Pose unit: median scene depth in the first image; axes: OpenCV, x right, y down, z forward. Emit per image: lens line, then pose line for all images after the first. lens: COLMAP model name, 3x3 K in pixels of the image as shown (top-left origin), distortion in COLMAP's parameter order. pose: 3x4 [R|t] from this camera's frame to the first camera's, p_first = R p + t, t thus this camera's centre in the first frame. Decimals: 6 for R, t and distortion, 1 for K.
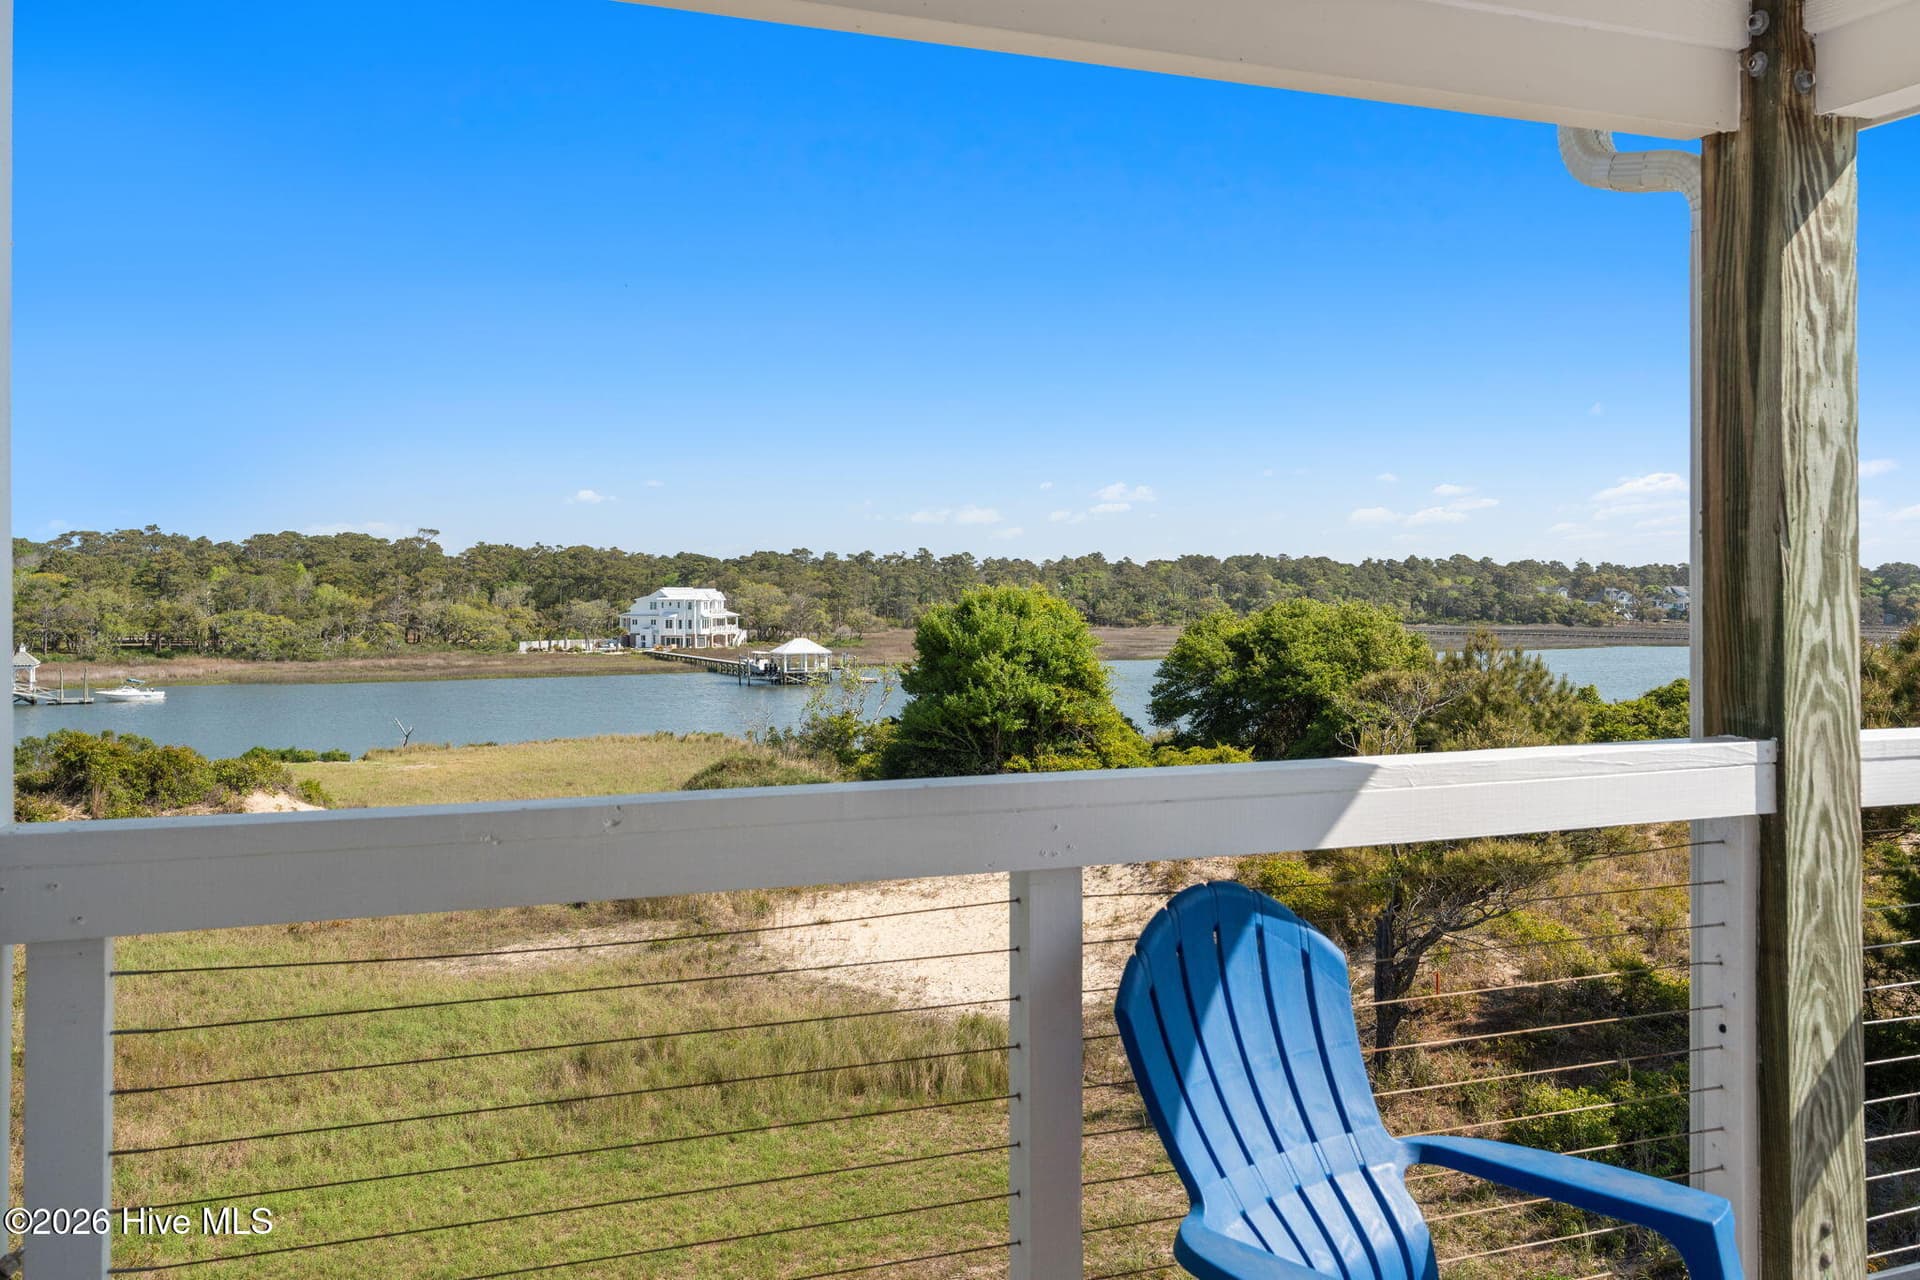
lens RADIAL K [[1645.5, 0, 973.3], [0, 1645.5, 576.2], [0, 0, 1]] dist [-0.000218, 0.009336]
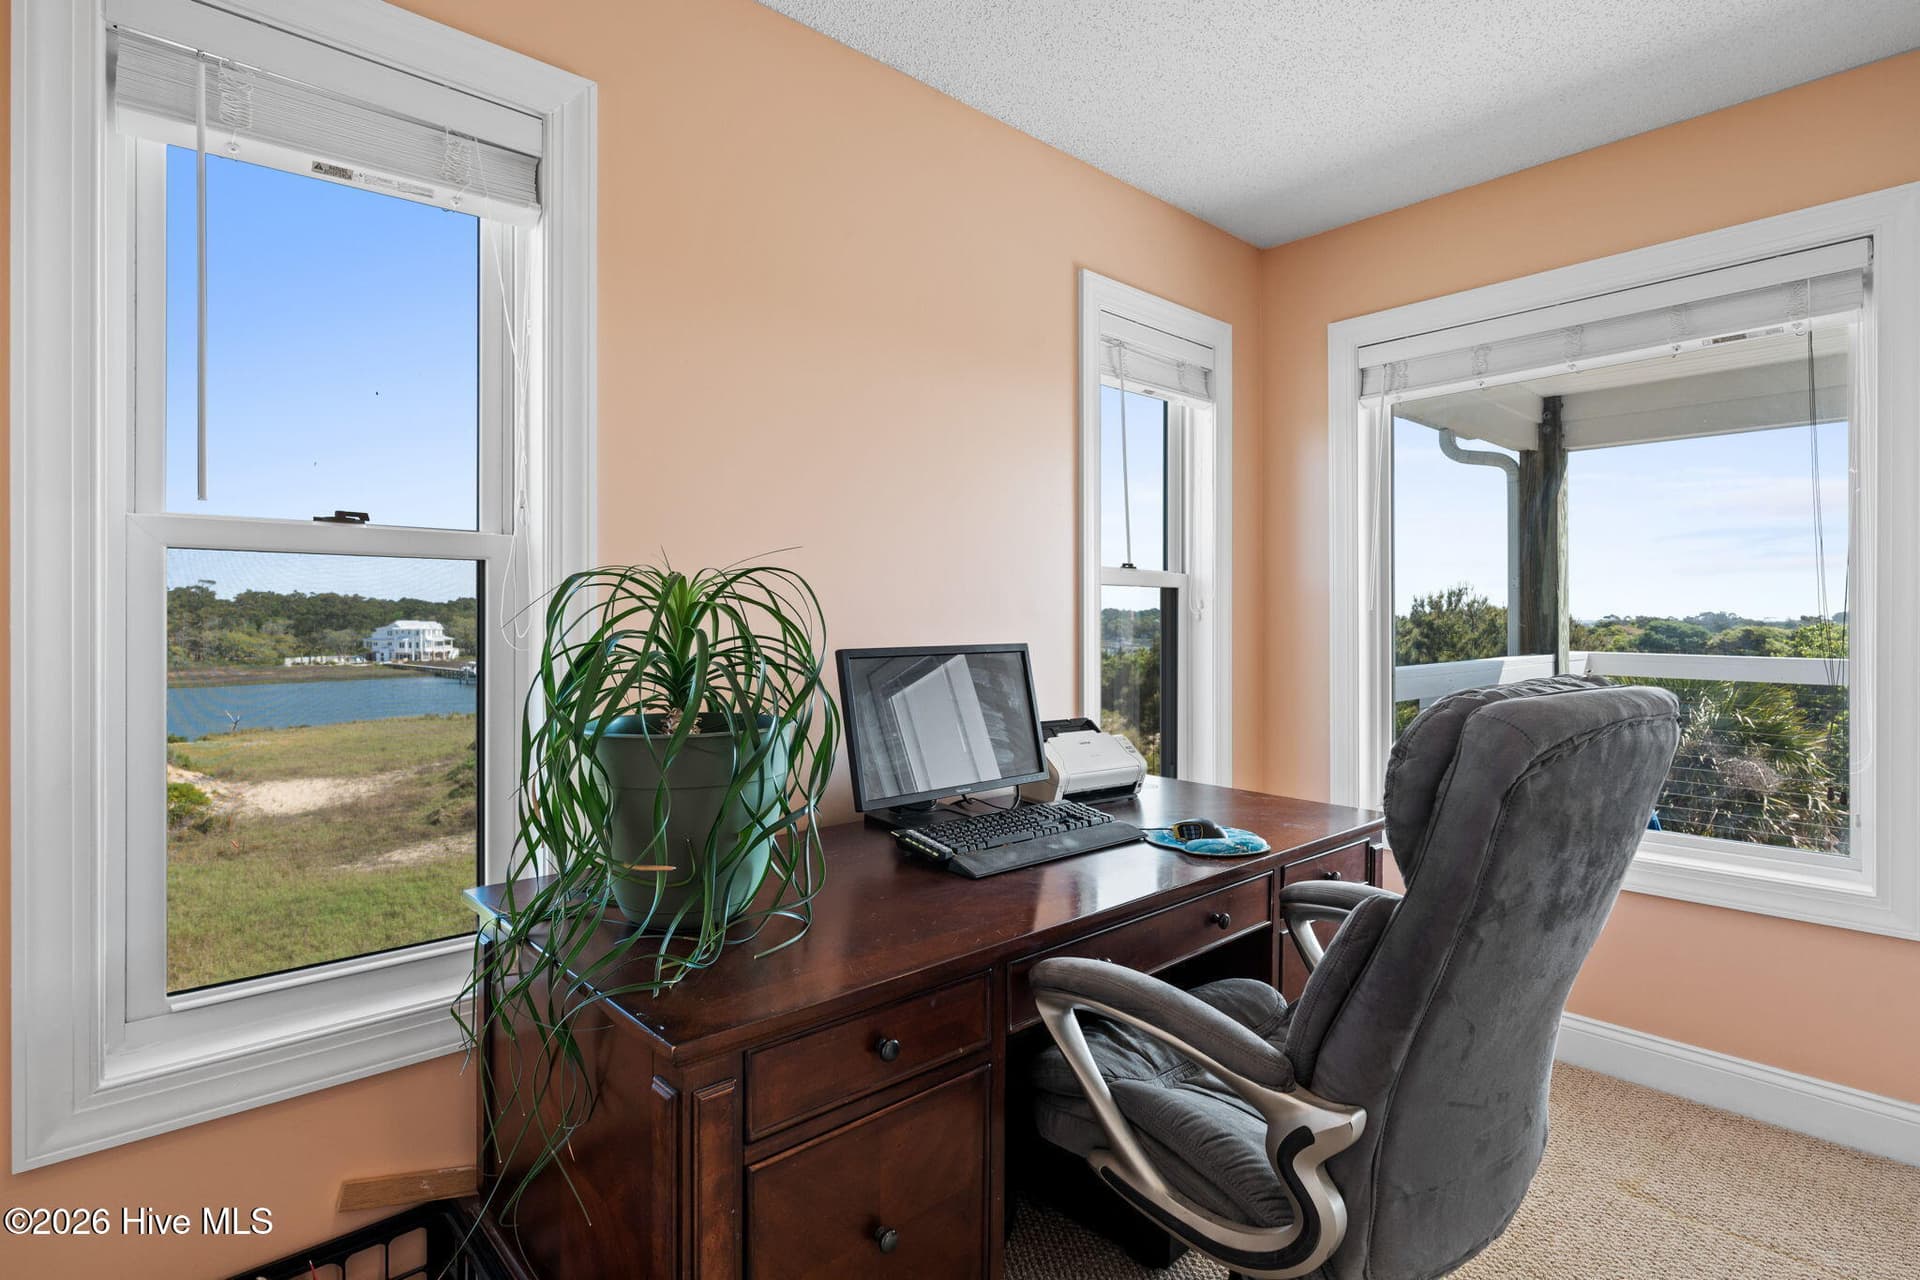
lens RADIAL K [[953.9, 0, 962.8], [0, 953.9, 620.1], [0, 0, 1]] dist [0.000854, 0.000014]
pose [[0.935125, -0.000856, 0.354316, -0.131105], [-0.001286, 0.999982, 0.005812, 0.003180], [-0.354315, -0.005890, 0.935108, -0.028906]]
